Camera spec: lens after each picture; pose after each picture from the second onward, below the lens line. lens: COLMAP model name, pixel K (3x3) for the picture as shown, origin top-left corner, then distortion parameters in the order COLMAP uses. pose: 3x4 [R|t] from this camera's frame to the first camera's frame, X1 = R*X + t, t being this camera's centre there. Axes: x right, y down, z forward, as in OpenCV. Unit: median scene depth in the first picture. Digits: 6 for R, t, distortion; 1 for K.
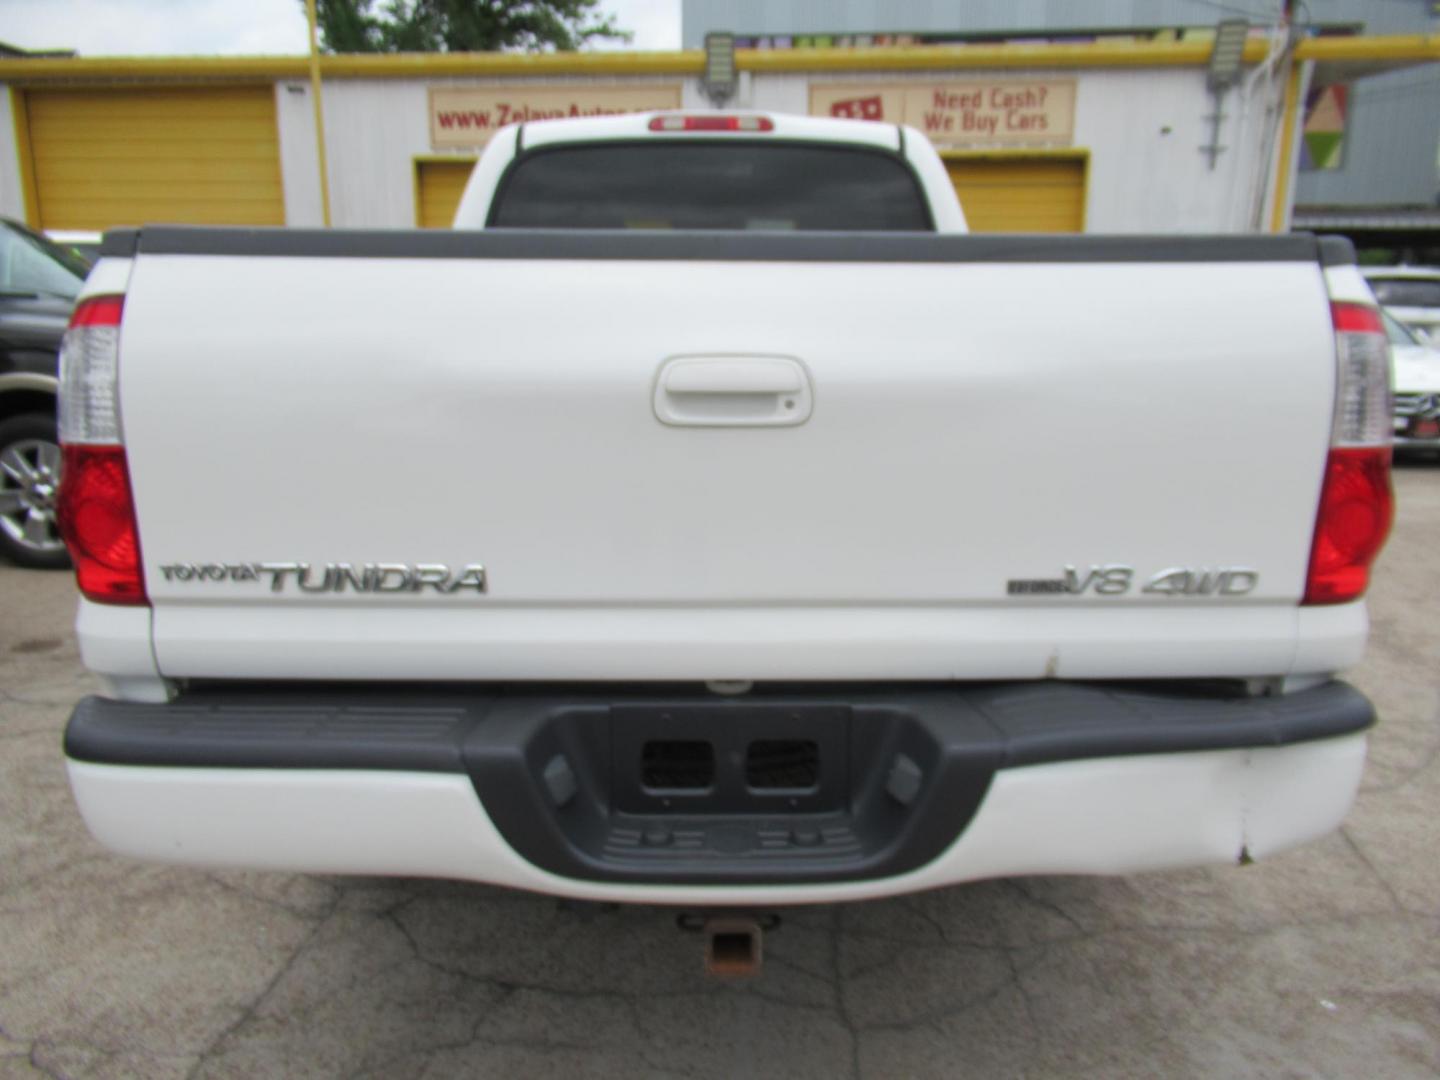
lens RADIAL K [[1062.9, 0, 717.7], [0, 1062.9, 529.4], [0, 0, 1]] dist [0.012862, -0.009759]
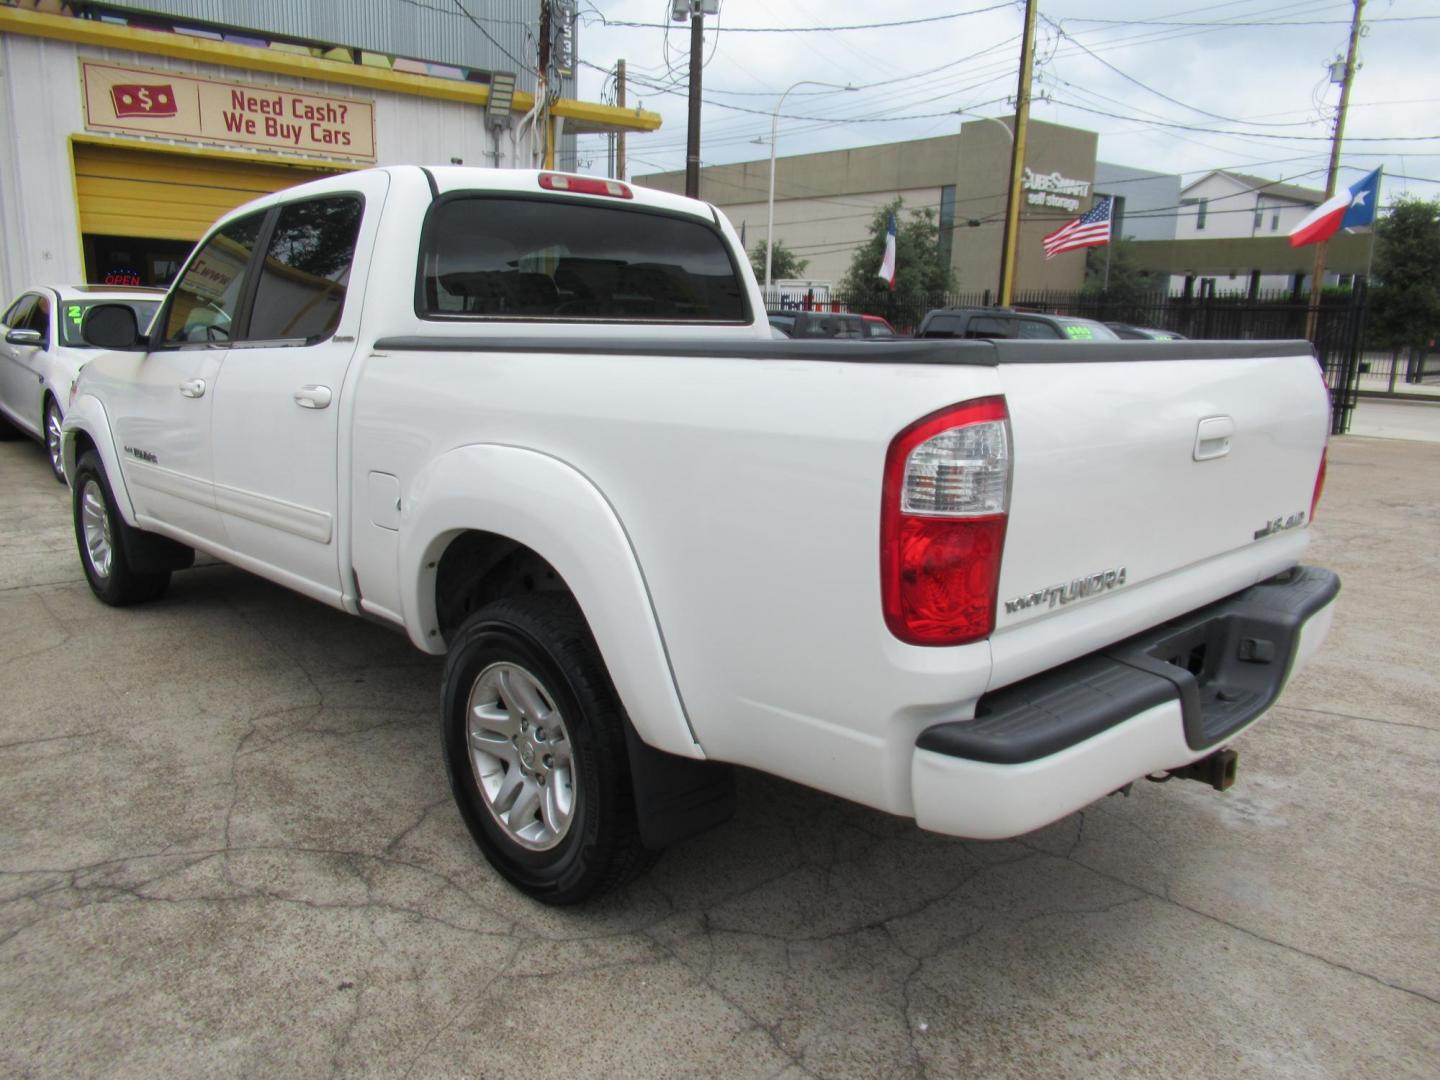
lens RADIAL K [[1062.9, 0, 712.5], [0, 1062.9, 529.1], [0, 0, 1]] dist [0.012862, -0.009759]
pose [[0.730059, -0.119227, 0.672903, -0.169479], [0.120299, 0.991708, 0.045196, -0.015940], [-0.672712, 0.047954, 0.738349, 0.030215]]
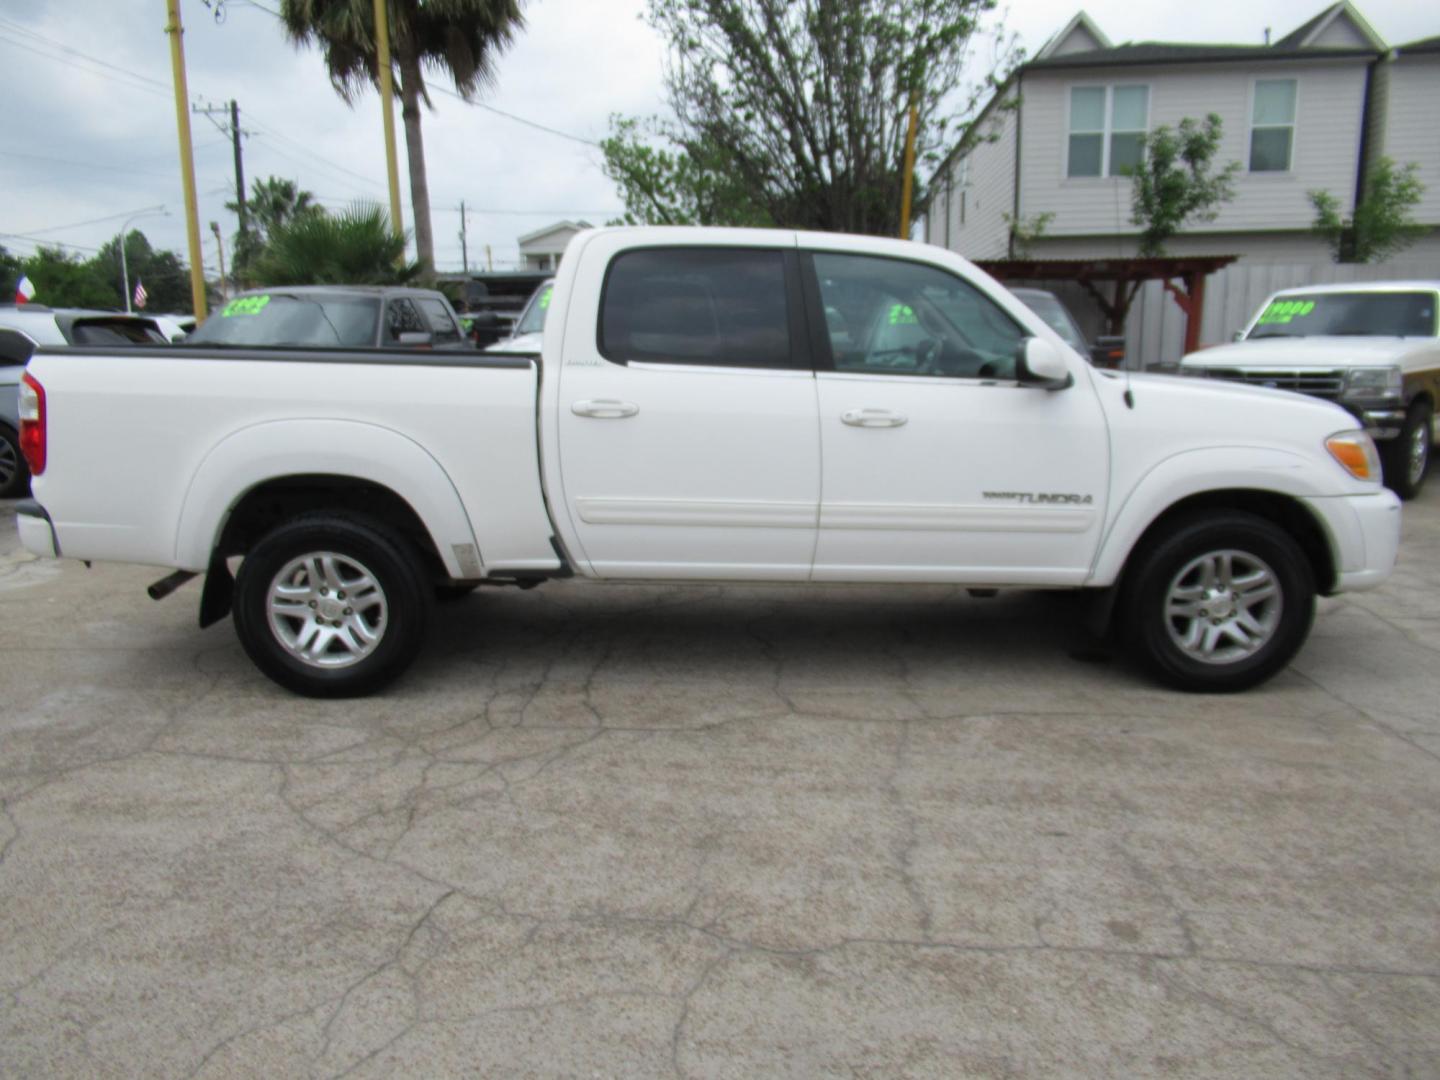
lens RADIAL K [[1062.9, 0, 729.2], [0, 1062.9, 525.1], [0, 0, 1]] dist [0.012862, -0.009759]
pose [[0.005643, 0.170717, -0.985304, 0.376275], [-0.202849, 0.965030, 0.166042, -0.073004], [0.979194, 0.198931, 0.040076, 0.298766]]
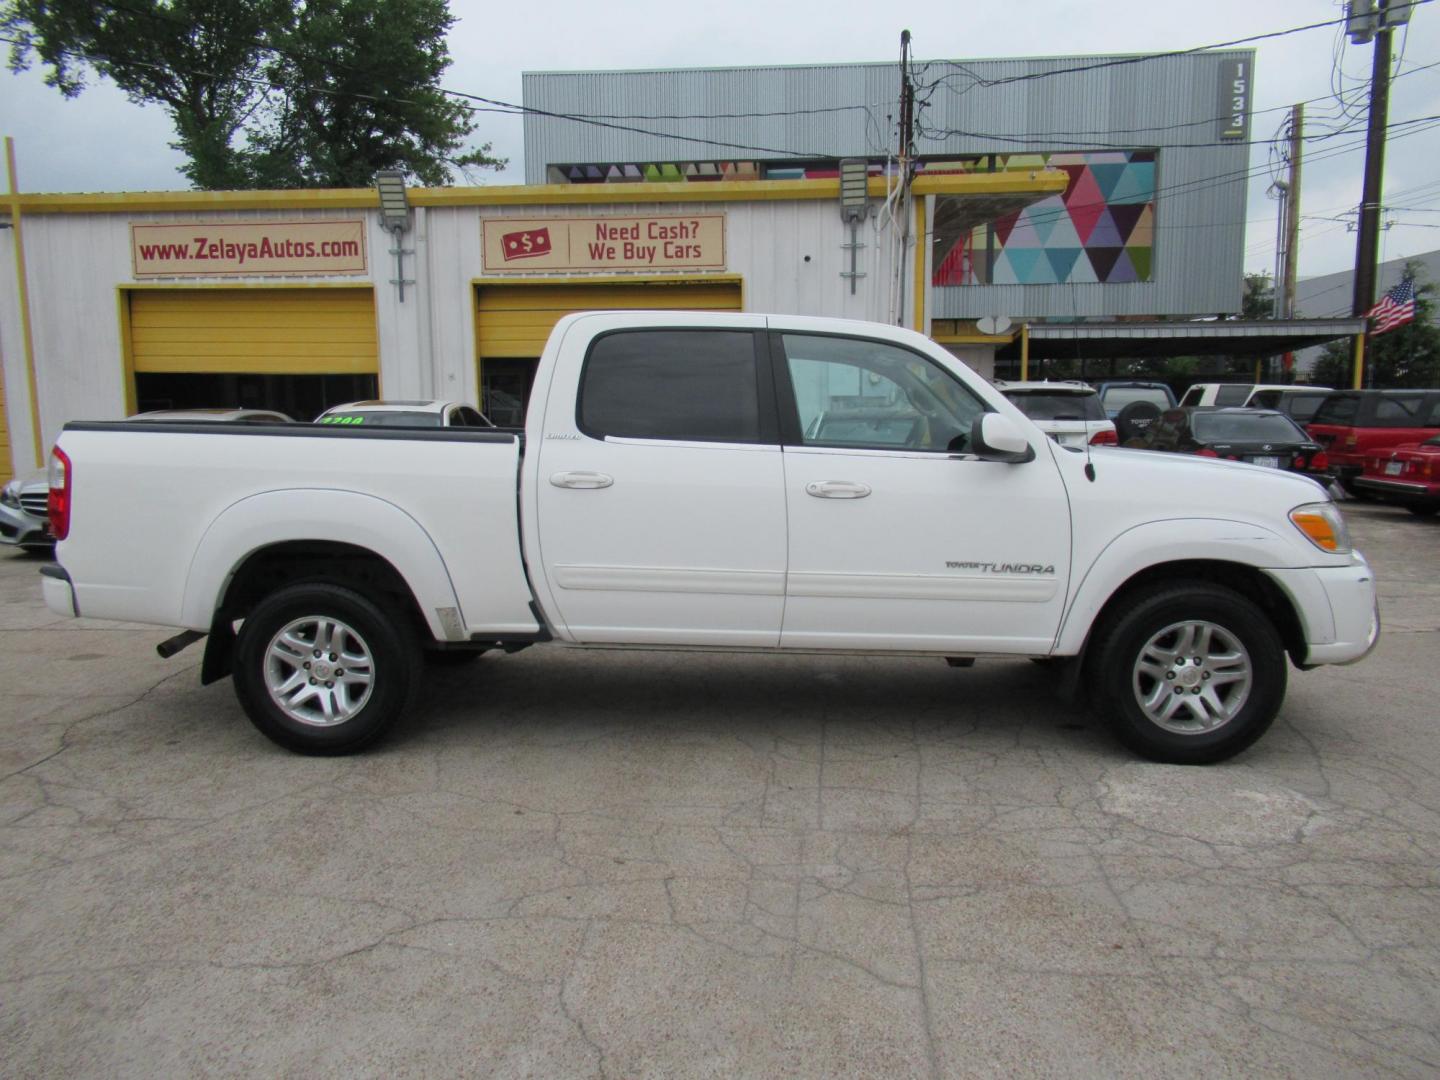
lens RADIAL K [[1062.9, 0, 690.0], [0, 1062.9, 538.4], [0, 0, 1]] dist [0.012862, -0.009759]
pose [[0.999961, -0.008157, 0.003355, 0.292771], [0.008425, 0.995954, -0.089468, -0.001509], [-0.002612, 0.089493, 0.995984, -0.034171]]
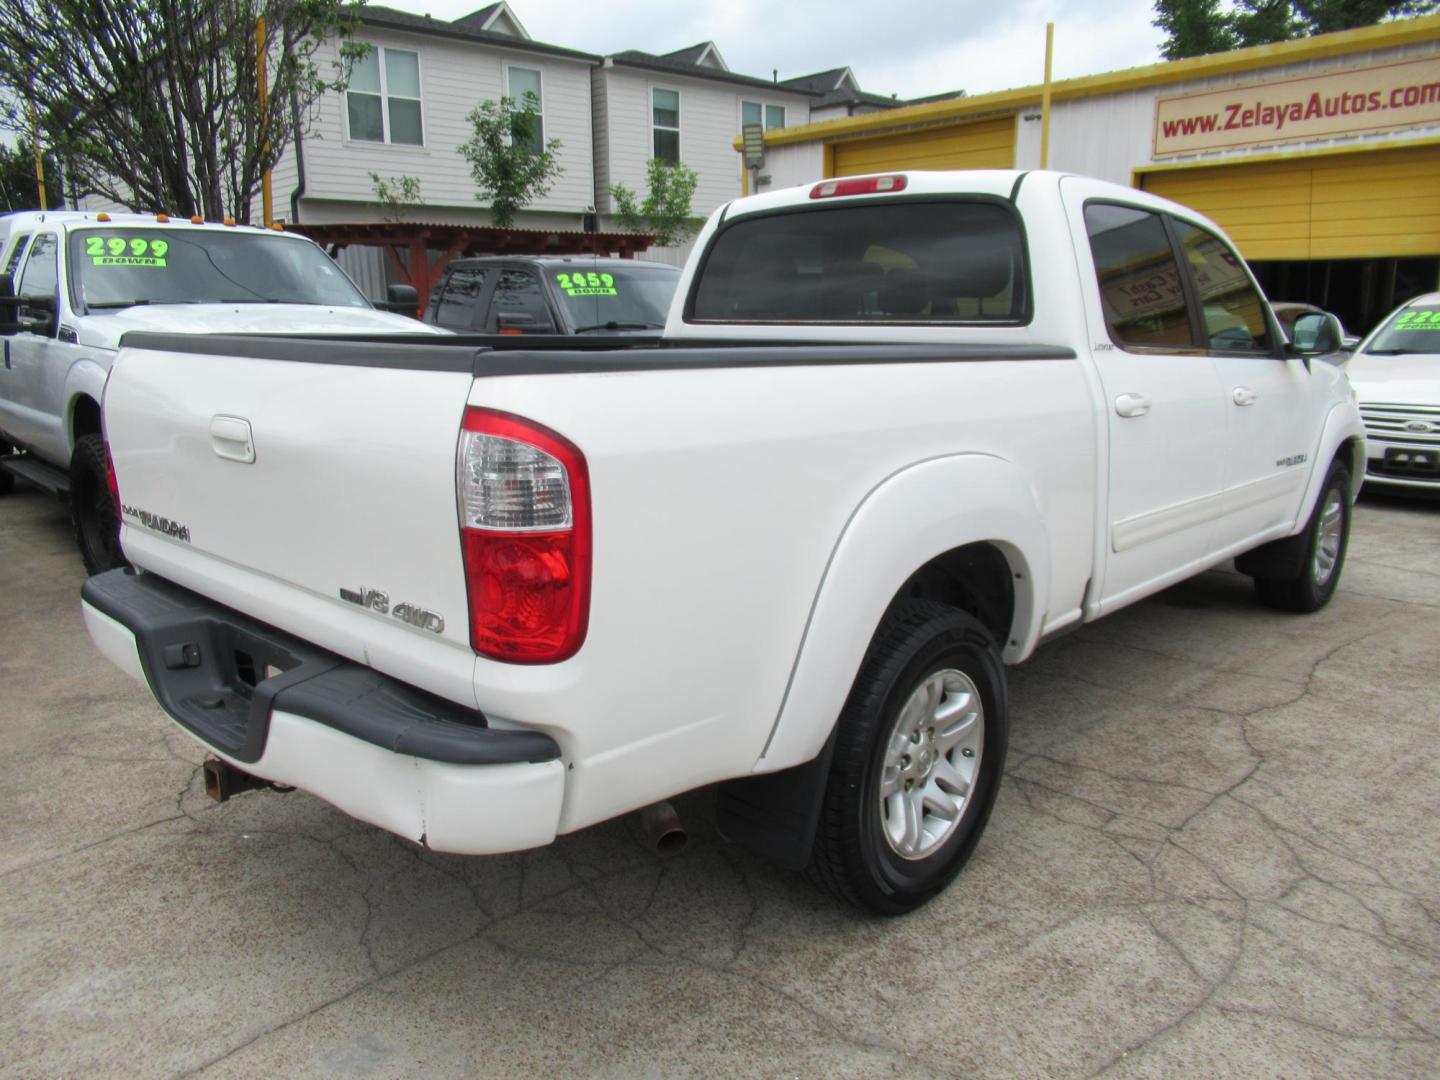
lens RADIAL K [[1062.9, 0, 727.2], [0, 1062.9, 538.9], [0, 0, 1]] dist [0.012862, -0.009759]
pose [[0.725248, 0.137882, -0.674540, 0.166190], [-0.134369, 0.989248, 0.057741, -0.017660], [0.675248, 0.048760, 0.735977, 0.032716]]
